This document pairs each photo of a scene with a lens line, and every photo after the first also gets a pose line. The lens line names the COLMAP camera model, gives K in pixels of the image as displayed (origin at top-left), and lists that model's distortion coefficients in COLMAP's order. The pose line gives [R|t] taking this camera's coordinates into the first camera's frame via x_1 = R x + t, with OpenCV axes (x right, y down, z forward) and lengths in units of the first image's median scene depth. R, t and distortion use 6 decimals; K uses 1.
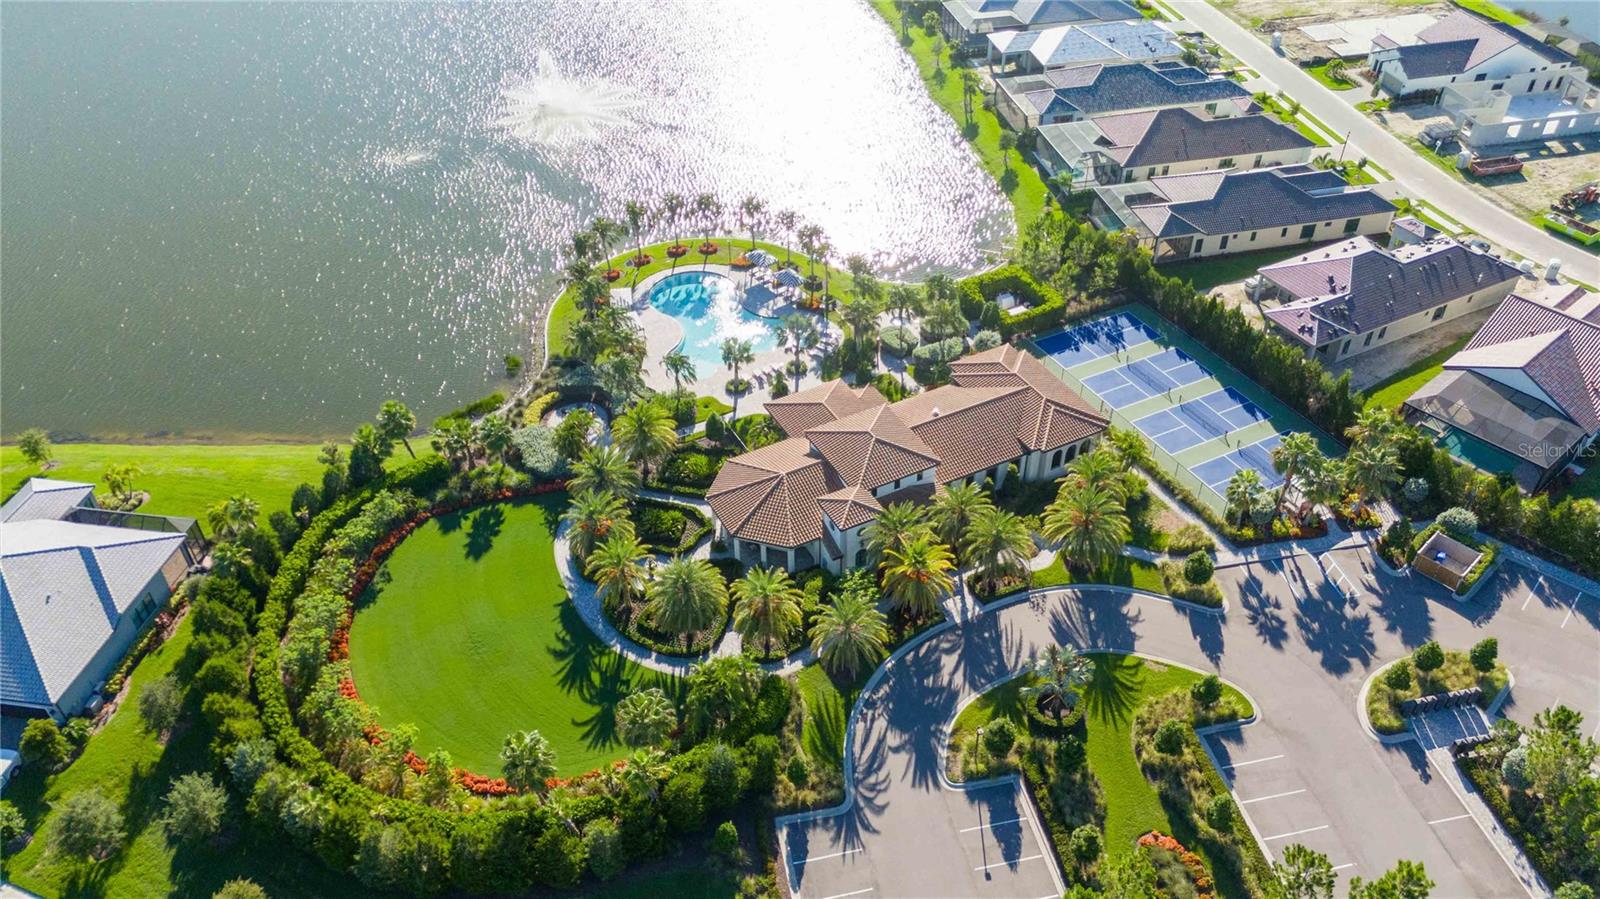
lens RADIAL K [[1213.5, 0, 800.0], [0, 1213.5, 449.5], [0, 0, 1]] dist [0.070678, -0.044136]
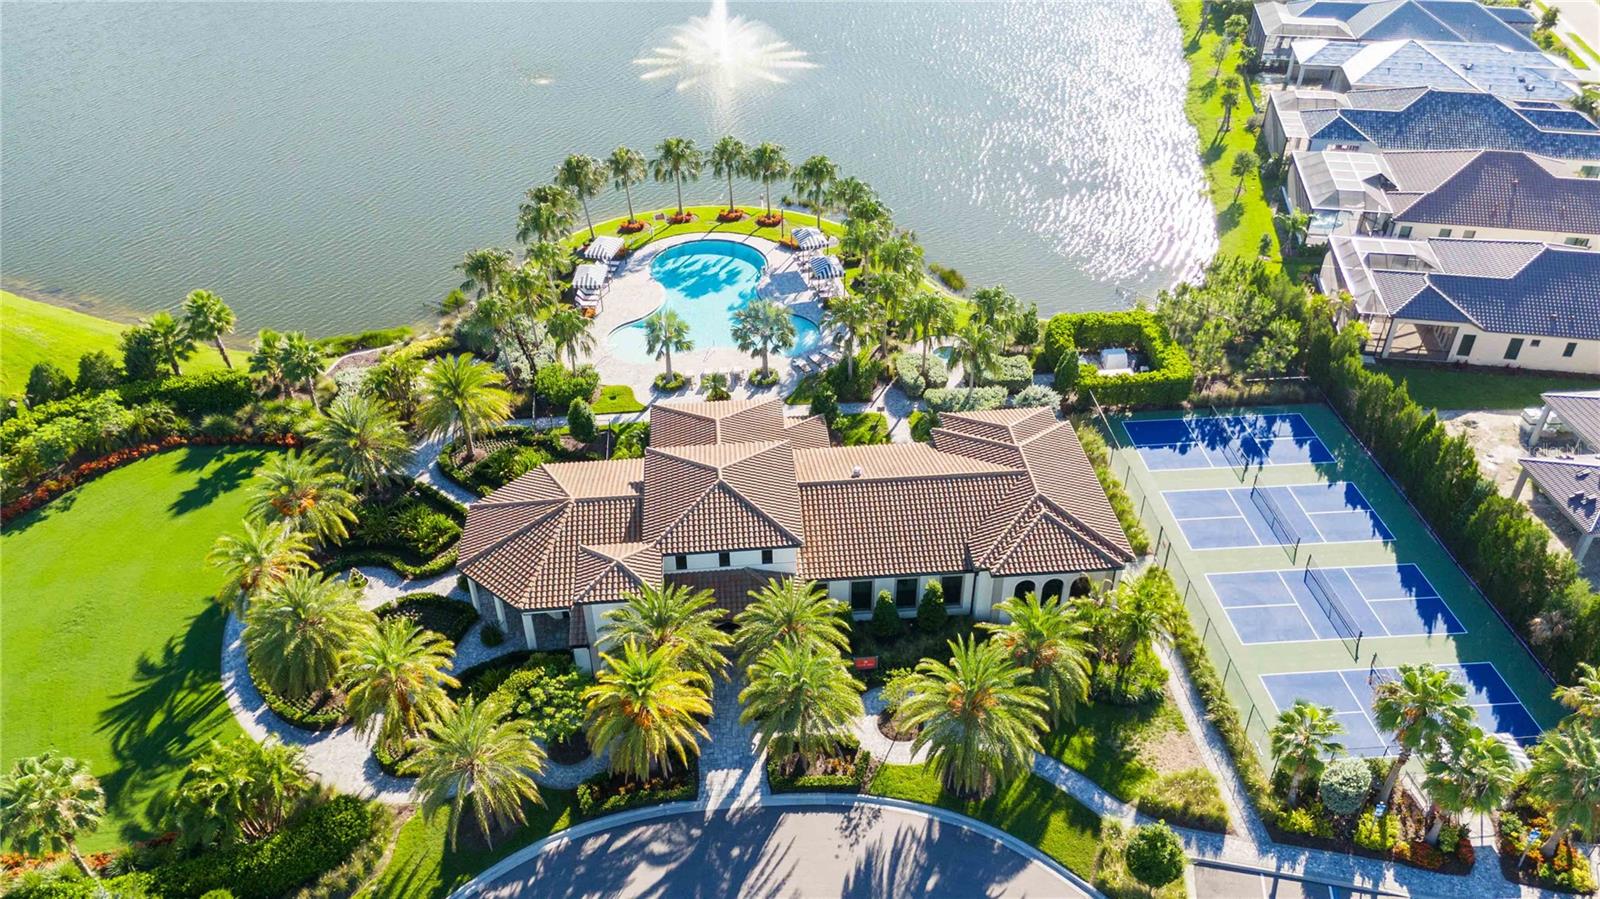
lens RADIAL K [[1213.5, 0, 800.0], [0, 1213.5, 449.5], [0, 0, 1]] dist [0.070678, -0.044136]
pose [[0.923708, 0.233555, -0.303669, 0.241100], [-0.250919, 0.967824, -0.018887, -0.019445], [0.289487, 0.093642, 0.952590, 0.341494]]
